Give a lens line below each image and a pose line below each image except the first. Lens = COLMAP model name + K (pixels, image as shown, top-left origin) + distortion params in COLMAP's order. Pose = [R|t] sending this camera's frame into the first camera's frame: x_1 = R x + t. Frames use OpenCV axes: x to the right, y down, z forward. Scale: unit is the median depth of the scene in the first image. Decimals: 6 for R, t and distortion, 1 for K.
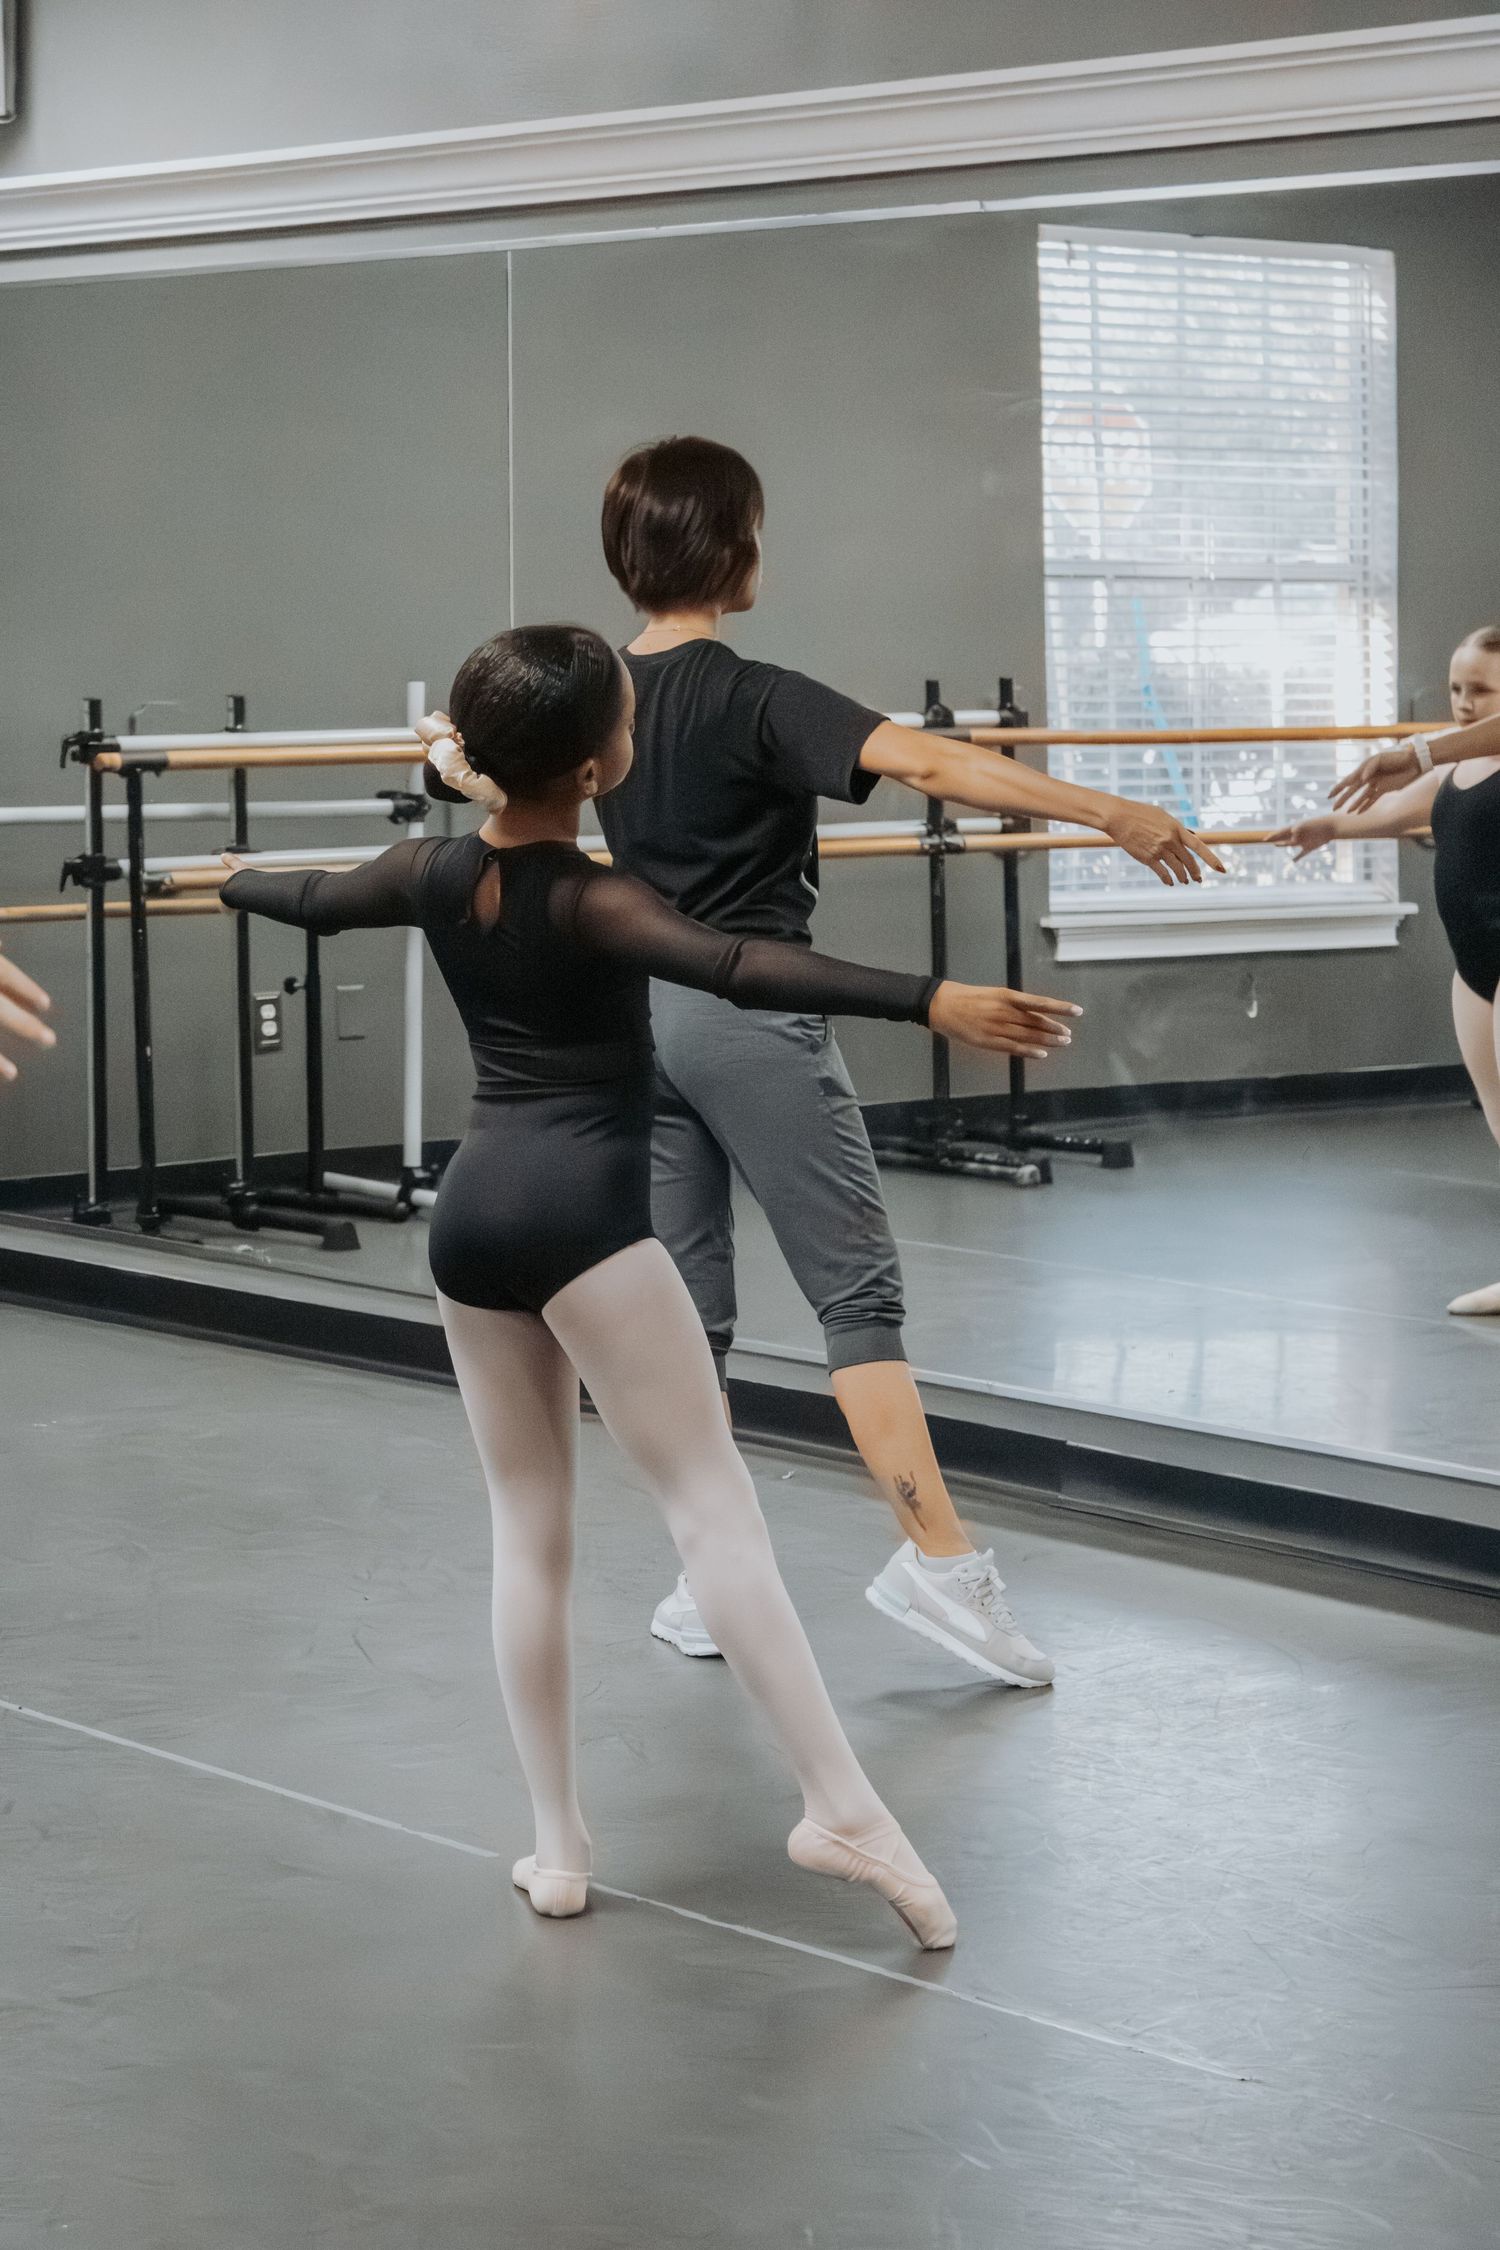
lens RADIAL K [[5537.6, 0, 747.5], [0, 5537.6, 1130.0], [0, 0, 1]] dist [0.119637, 0.000000]
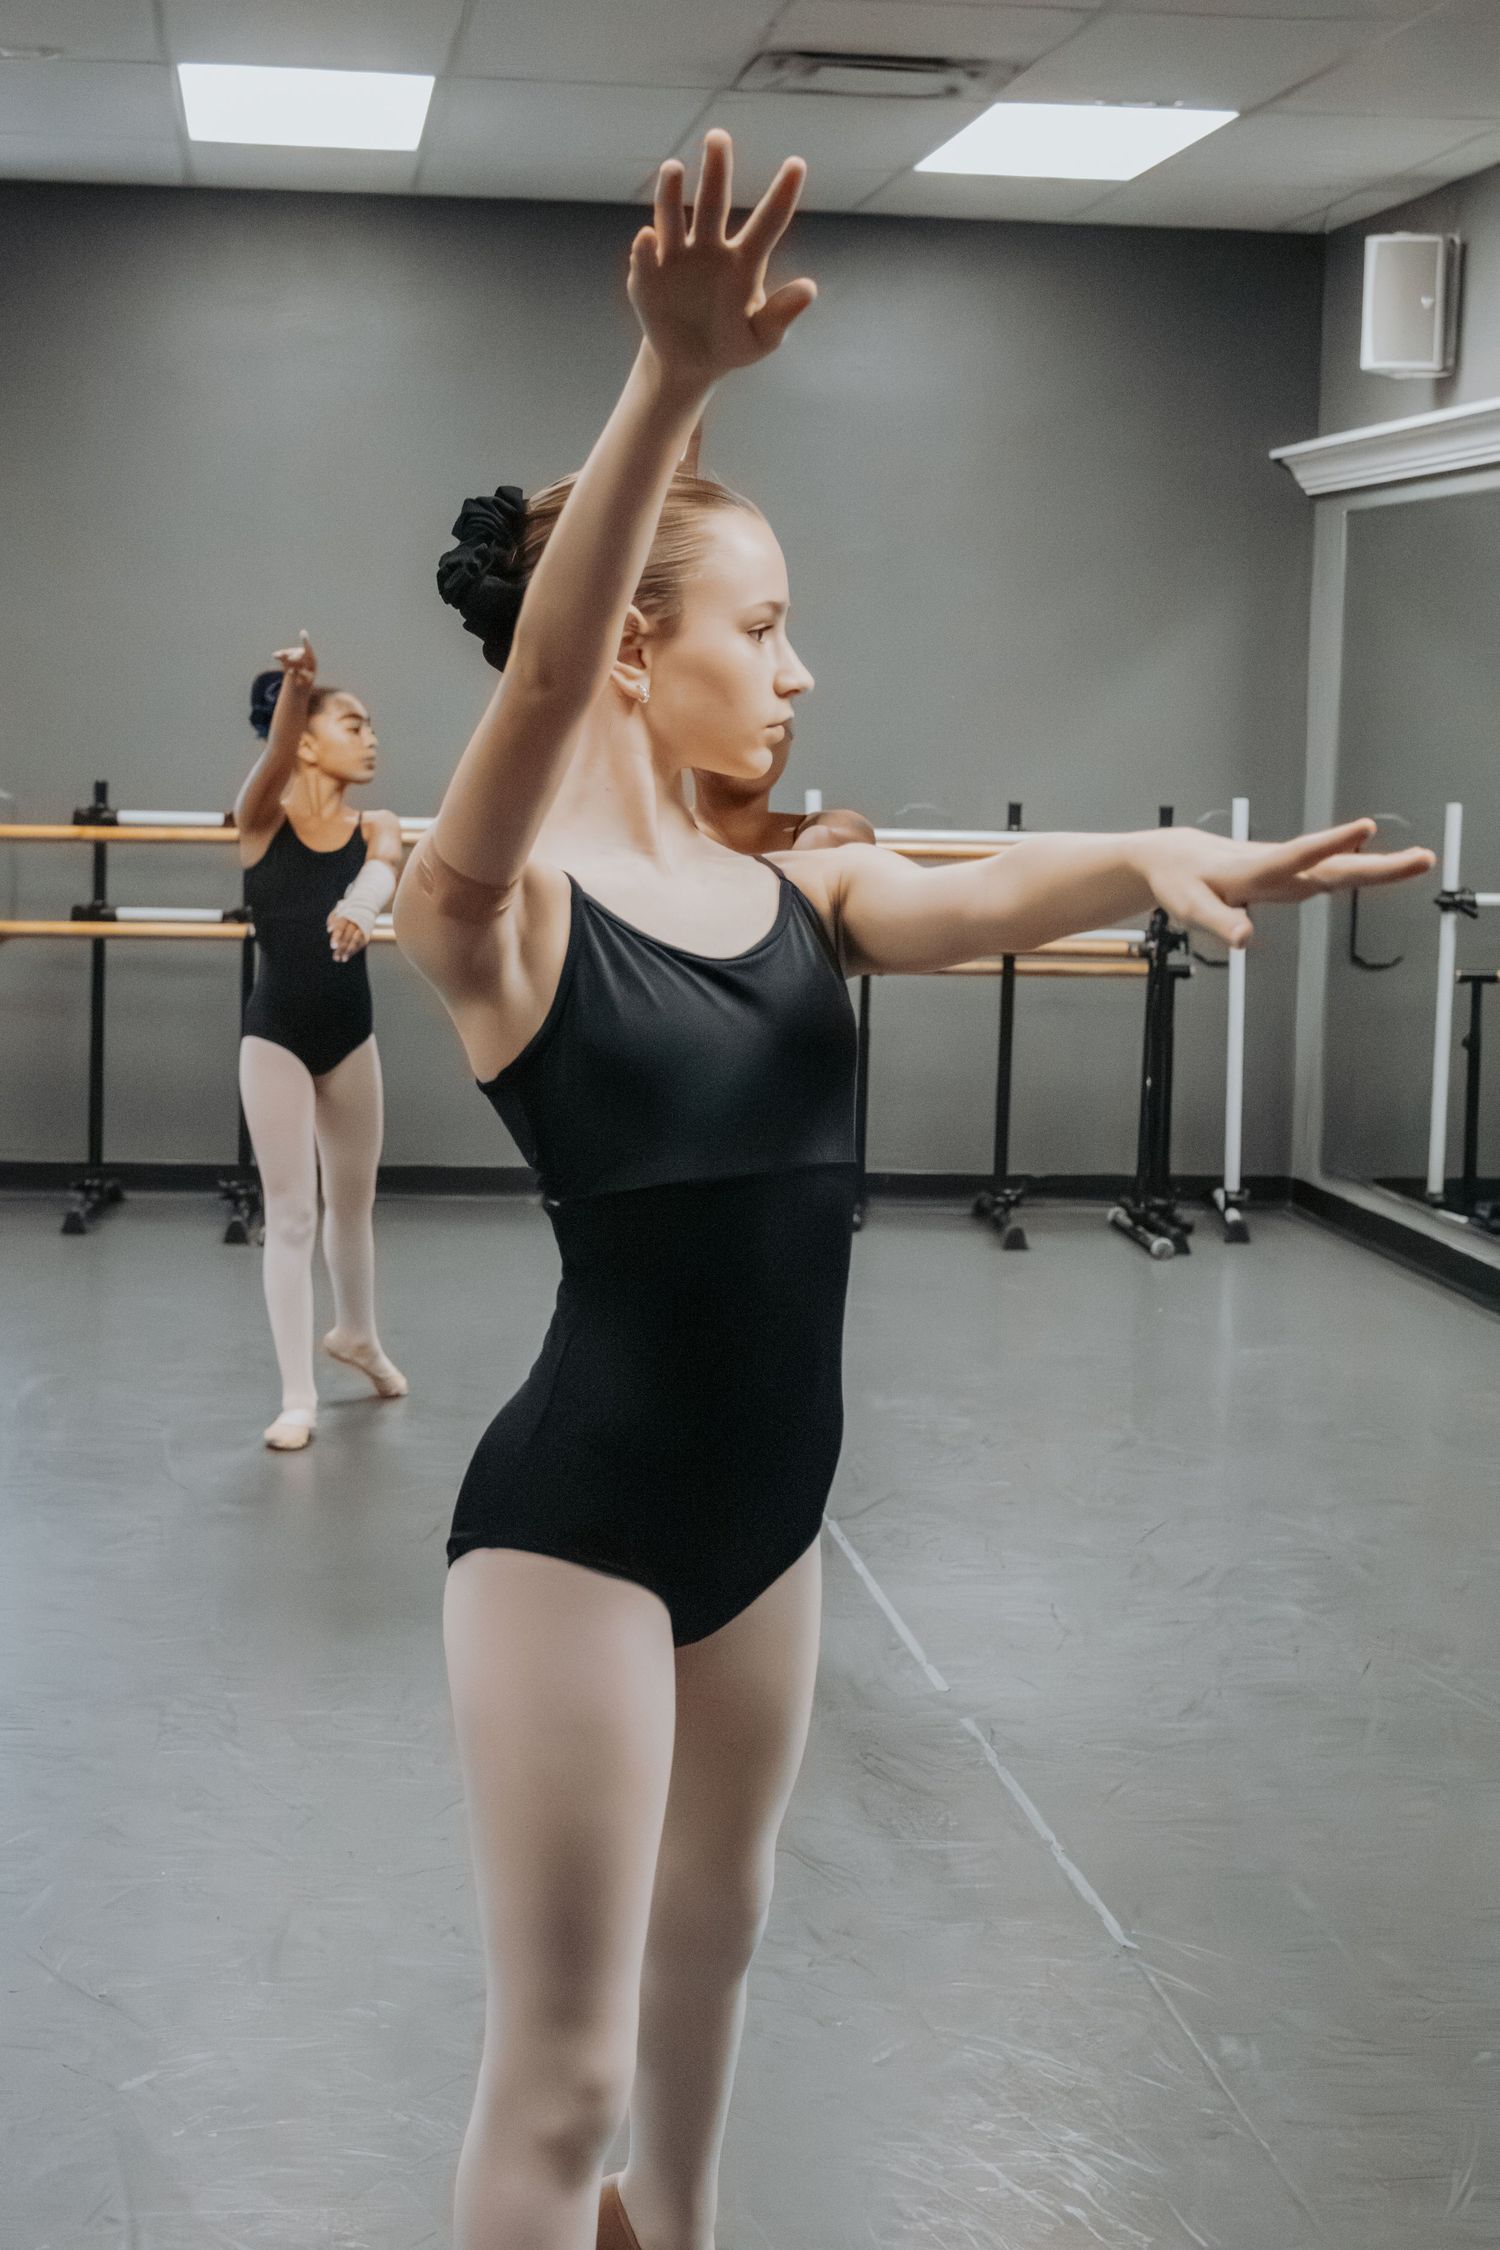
lens RADIAL K [[3929.8, 0, 749.9], [0, 3929.8, 1110.6], [0, 0, 1]] dist [0.031130, 0.000000]
pose [[0.895097, 0.091622, -0.436357, 0.357570], [-0.091547, 0.995574, 0.021253, -0.032076], [0.436373, 0.020924, 0.899523, 0.248032]]
